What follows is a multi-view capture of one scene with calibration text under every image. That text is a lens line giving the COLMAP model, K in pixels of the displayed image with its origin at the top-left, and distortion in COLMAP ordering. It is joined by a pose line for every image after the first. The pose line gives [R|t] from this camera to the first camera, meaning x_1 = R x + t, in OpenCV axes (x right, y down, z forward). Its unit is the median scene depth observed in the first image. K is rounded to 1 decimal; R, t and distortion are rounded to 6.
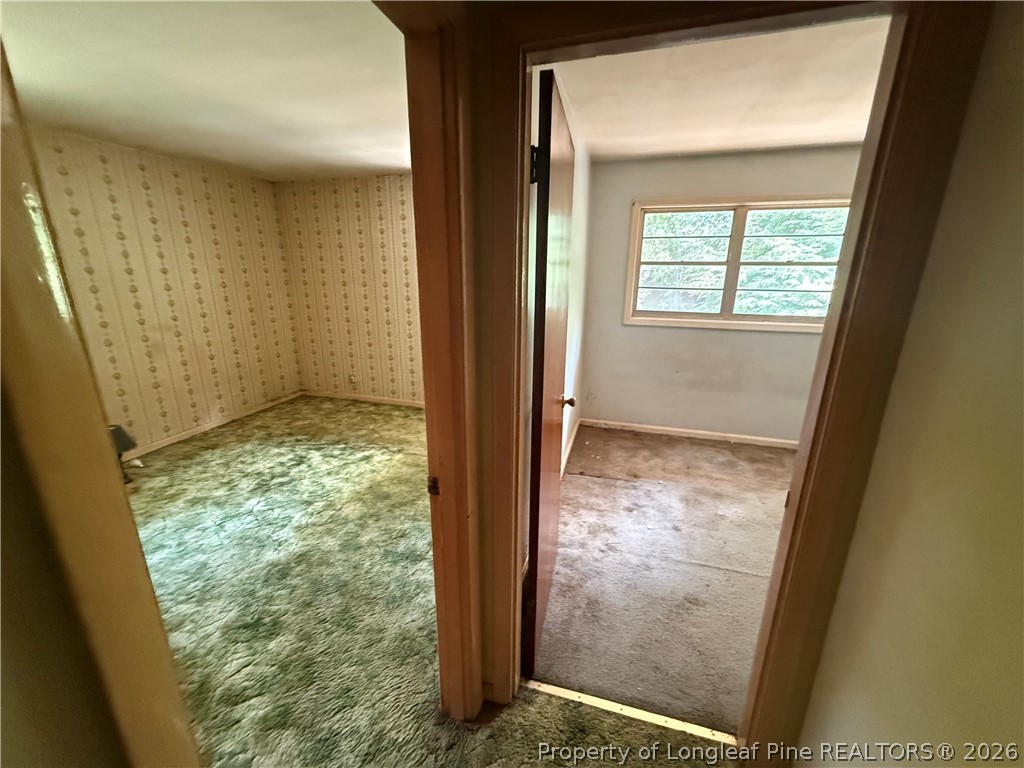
lens RADIAL K [[409.5, 0, 509.1], [0, 409.5, 384.4], [0, 0, 1]] dist [0.001140, -0.000694]
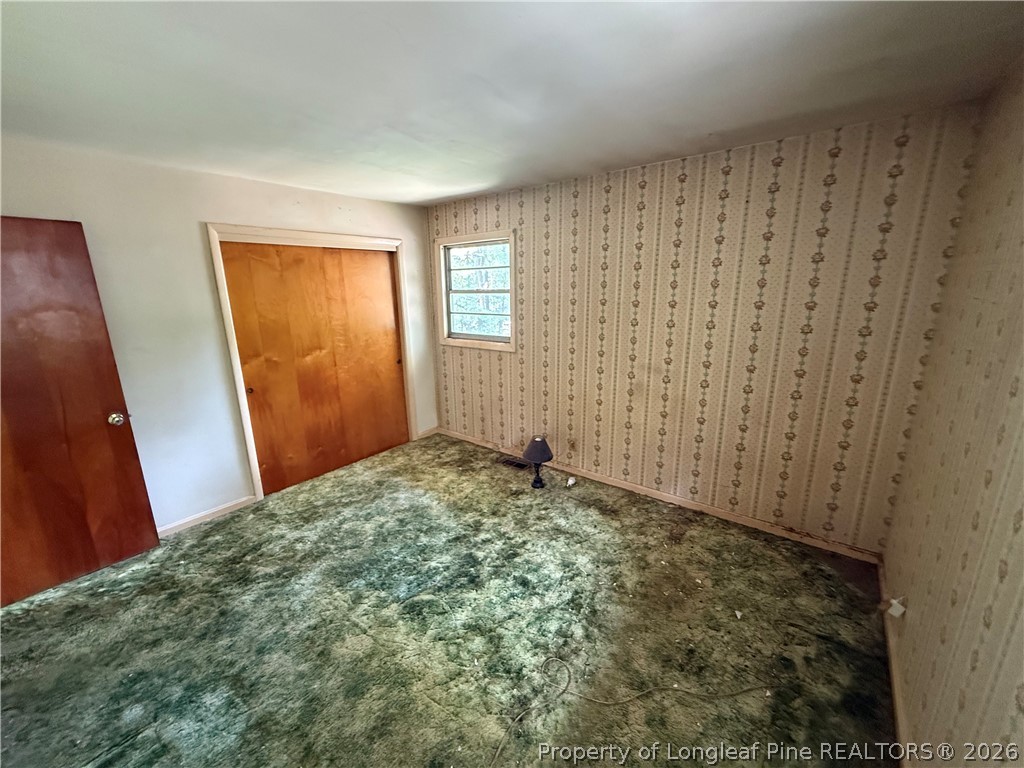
lens RADIAL K [[409.5, 0, 510.3], [0, 409.5, 381.9], [0, 0, 1]] dist [0.001140, -0.000694]
pose [[-0.375829, 0.215541, -0.901274, 0.045494], [-0.233632, 0.919119, 0.317233, -0.302827], [0.896755, 0.329792, -0.295074, 0.953993]]
